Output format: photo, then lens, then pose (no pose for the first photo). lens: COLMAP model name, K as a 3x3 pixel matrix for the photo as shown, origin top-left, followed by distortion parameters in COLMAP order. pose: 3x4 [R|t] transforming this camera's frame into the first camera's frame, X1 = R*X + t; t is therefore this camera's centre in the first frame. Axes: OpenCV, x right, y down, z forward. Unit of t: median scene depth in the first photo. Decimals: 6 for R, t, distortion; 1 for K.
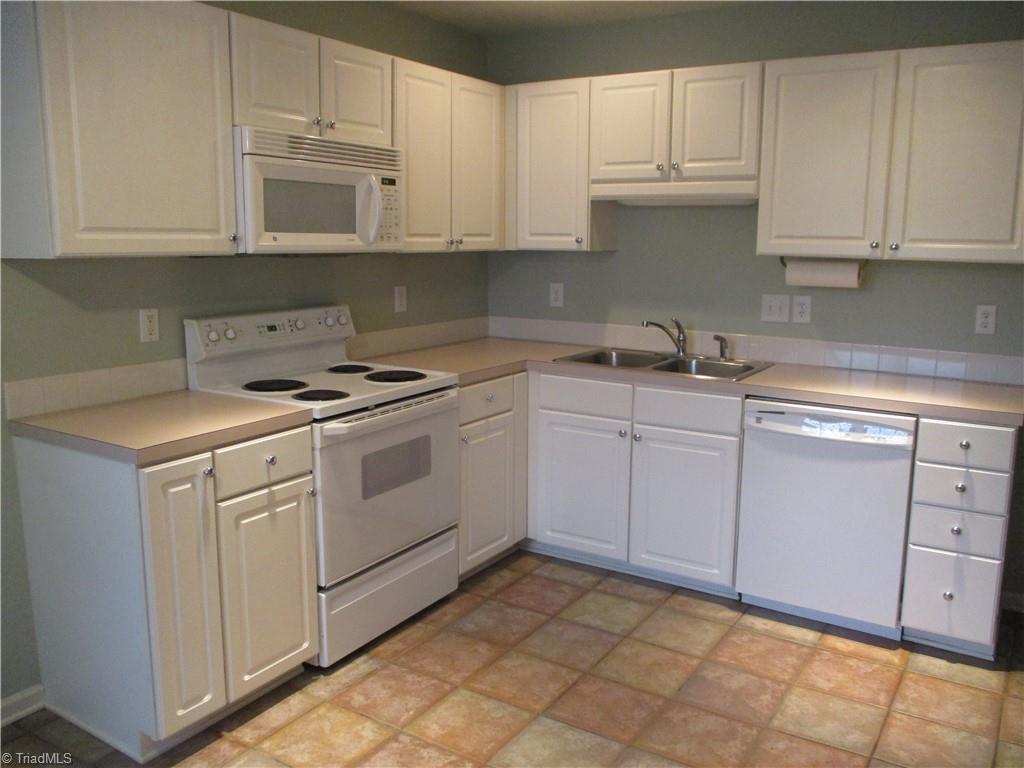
lens RADIAL K [[836.2, 0, 518.6], [0, 836.2, 370.0], [0, 0, 1]] dist [-0.039307, 0.006049]
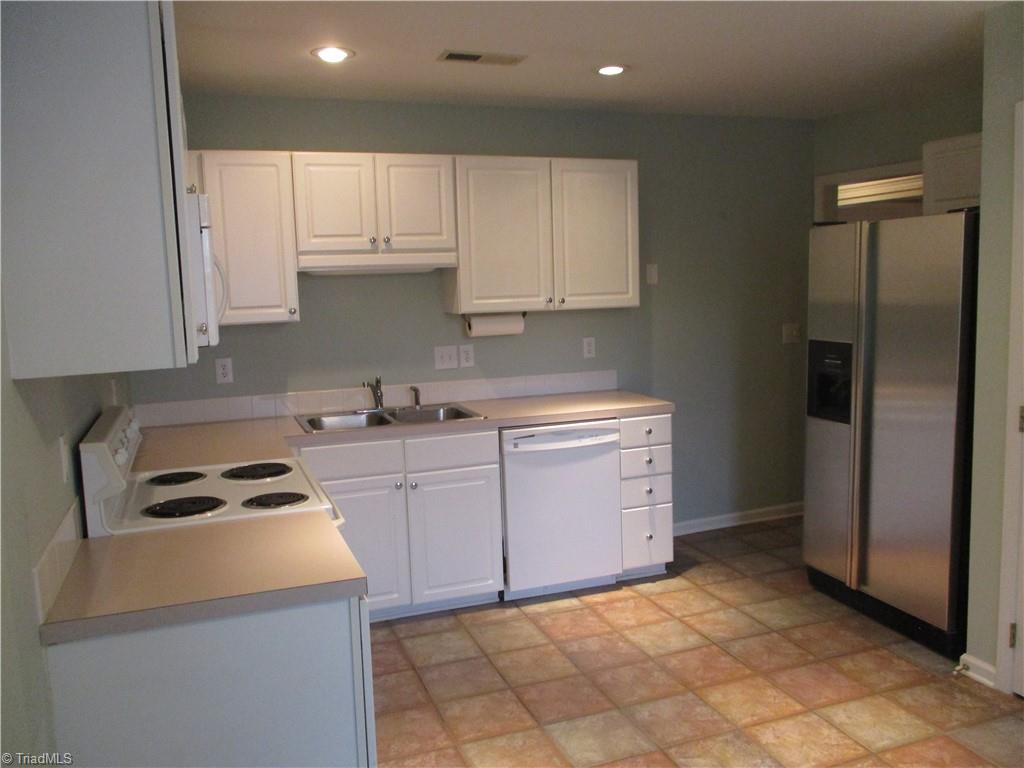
lens RADIAL K [[836.2, 0, 518.6], [0, 836.2, 370.0], [0, 0, 1]] dist [-0.039307, 0.006049]
pose [[0.612813, -0.116184, 0.781640, -0.658112], [0.164038, 0.986290, 0.017996, -0.071175], [-0.773015, 0.117190, 0.623470, 0.210329]]
